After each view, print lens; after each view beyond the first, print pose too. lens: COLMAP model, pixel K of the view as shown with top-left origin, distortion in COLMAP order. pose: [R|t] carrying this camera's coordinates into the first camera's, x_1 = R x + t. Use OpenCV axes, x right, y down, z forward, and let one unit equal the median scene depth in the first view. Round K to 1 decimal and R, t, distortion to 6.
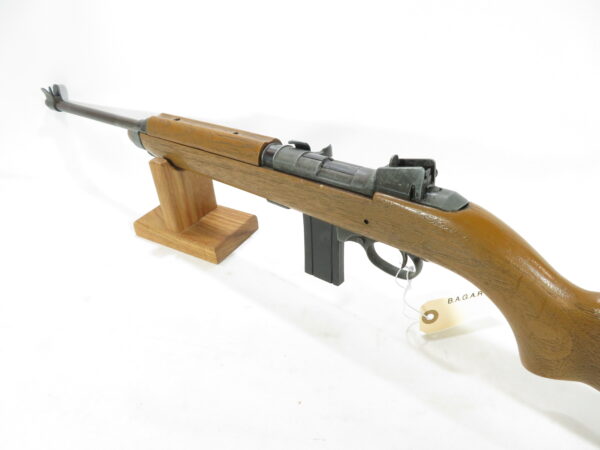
lens RADIAL K [[428.9, 0, 302.0], [0, 428.9, 227.1], [0, 0, 1]] dist [-0.001575, 0.000575]
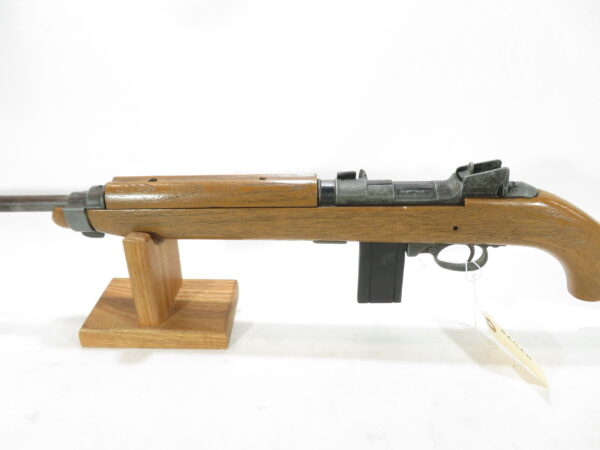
lens RADIAL K [[428.9, 0, 302.0], [0, 428.9, 227.1], [0, 0, 1]] dist [-0.001575, 0.000575]
pose [[0.799309, -0.265183, 0.539243, -0.675624], [0.293796, 0.955253, 0.034276, -0.151731], [-0.524204, 0.131030, 0.841452, 0.273642]]
